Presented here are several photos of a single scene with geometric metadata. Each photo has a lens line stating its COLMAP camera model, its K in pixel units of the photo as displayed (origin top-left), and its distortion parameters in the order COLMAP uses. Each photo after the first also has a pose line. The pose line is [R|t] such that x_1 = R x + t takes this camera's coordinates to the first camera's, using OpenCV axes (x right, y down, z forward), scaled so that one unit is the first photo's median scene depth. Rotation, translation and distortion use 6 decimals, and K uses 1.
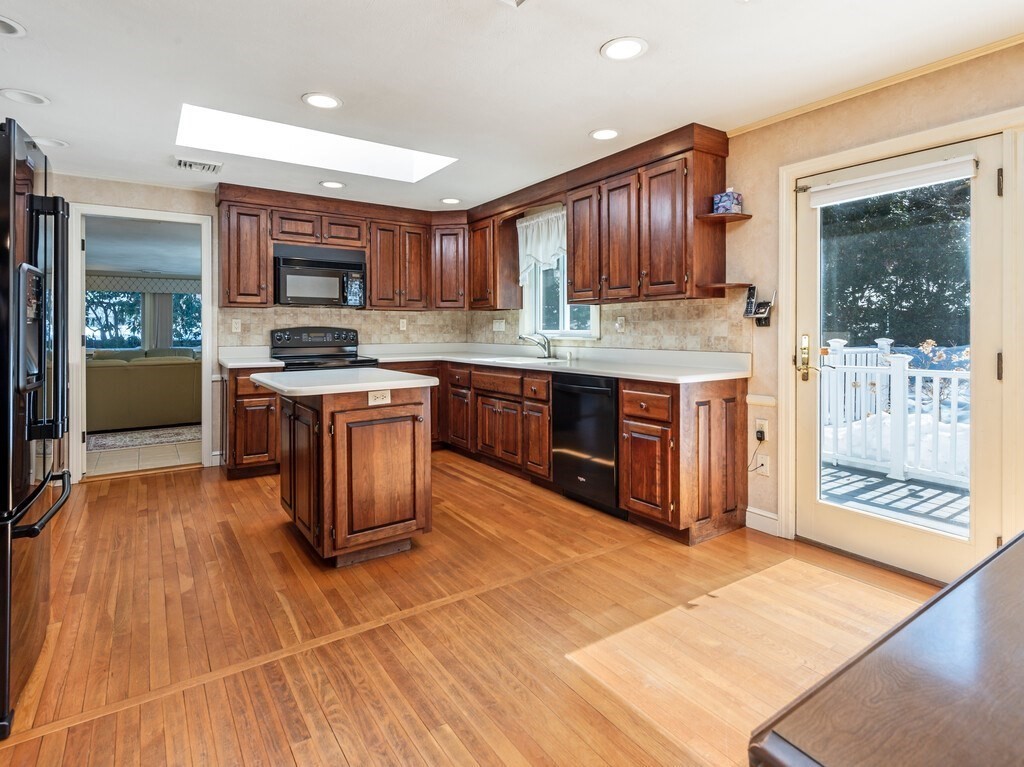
lens RADIAL K [[541.5, 0, 510.8], [0, 541.5, 334.9], [0, 0, 1]] dist [0.041974, -0.021675]
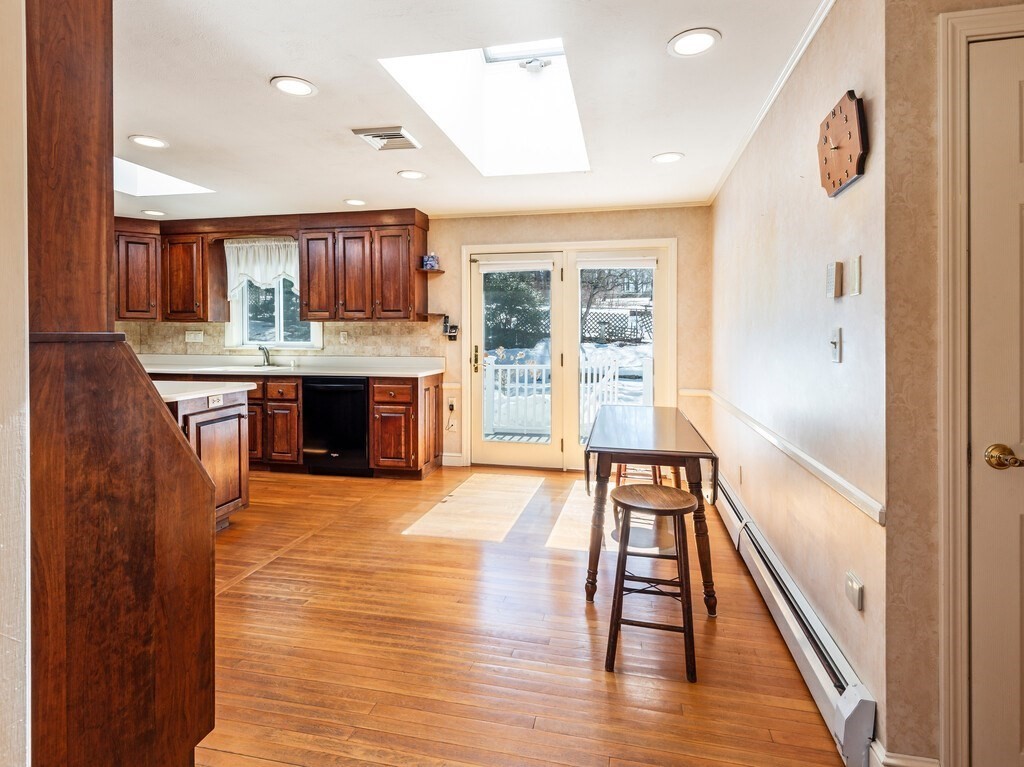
lens RADIAL K [[541.5, 0, 510.8], [0, 541.5, 334.9], [0, 0, 1]] dist [0.041974, -0.021675]
pose [[0.724747, 0.004788, 0.688999, -0.516300], [0.002608, 0.999950, -0.009692, -0.015605], [-0.689010, 0.008821, 0.724698, -0.288277]]
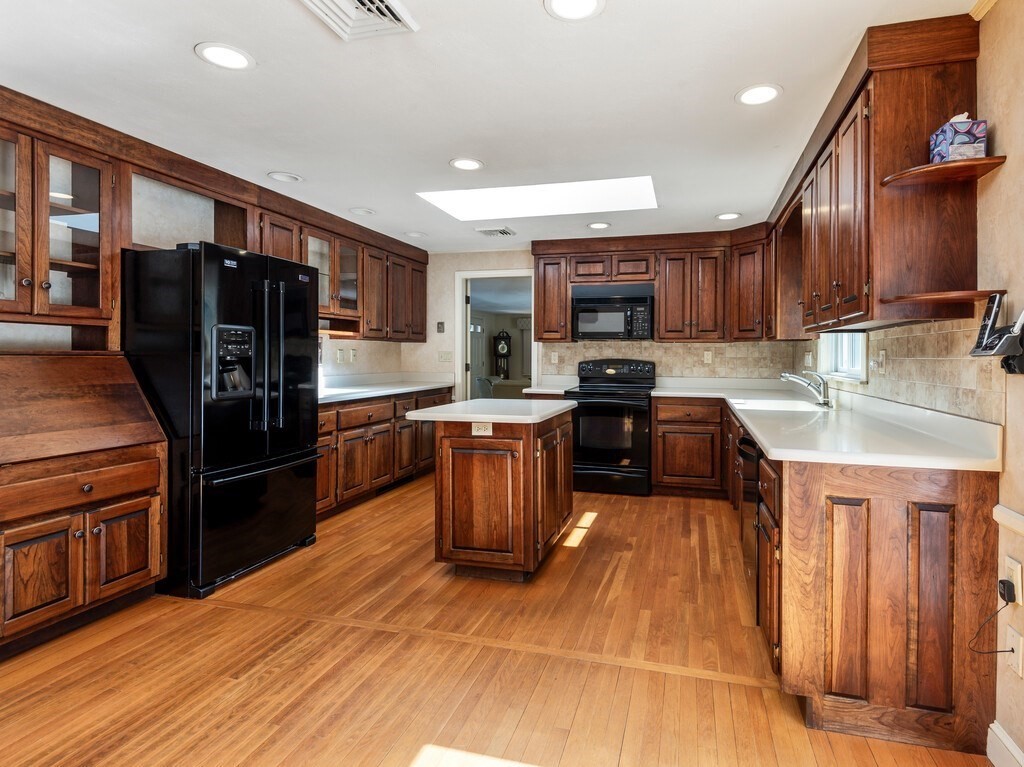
lens RADIAL K [[529.2, 0, 559.3], [0, 529.2, 360.5], [0, 0, 1]] dist [0.036437, -0.019021]
pose [[0.665466, 0.013520, -0.746305, 0.537202], [-0.015878, 0.999866, 0.003956, -0.022224], [0.746259, 0.009217, 0.665592, 0.351877]]
